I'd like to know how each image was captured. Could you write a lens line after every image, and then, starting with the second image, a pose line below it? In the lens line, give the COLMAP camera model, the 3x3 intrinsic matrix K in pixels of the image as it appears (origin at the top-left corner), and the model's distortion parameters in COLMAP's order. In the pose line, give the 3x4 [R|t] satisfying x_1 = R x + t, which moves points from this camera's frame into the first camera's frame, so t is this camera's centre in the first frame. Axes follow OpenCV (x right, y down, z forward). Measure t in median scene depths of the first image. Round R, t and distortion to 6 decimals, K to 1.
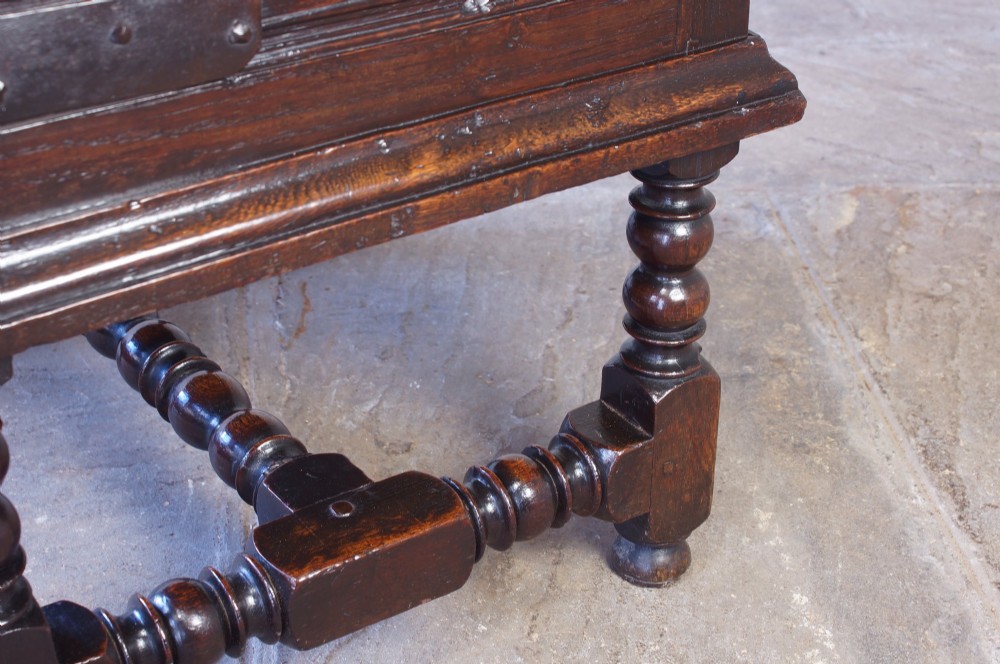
lens RADIAL K [[1706.2, 0, 500.8], [0, 1706.2, 332.0], [0, 0, 1]] dist [-0.039649, 0.000000]
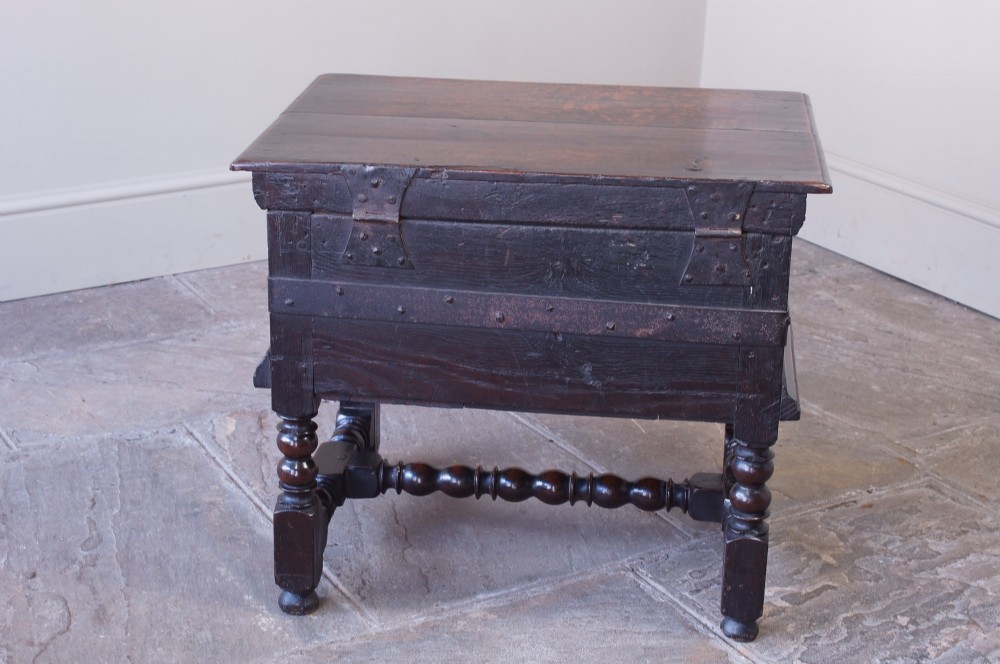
lens RADIAL K [[1706.2, 0, 487.2], [0, 1706.2, 368.2], [0, 0, 1]] dist [-0.039649, 0.000000]
pose [[0.918450, -0.142091, 0.369133, -0.210461], [0.192060, 0.976052, -0.102157, 0.110484], [-0.345778, 0.164722, 0.923745, -0.793752]]
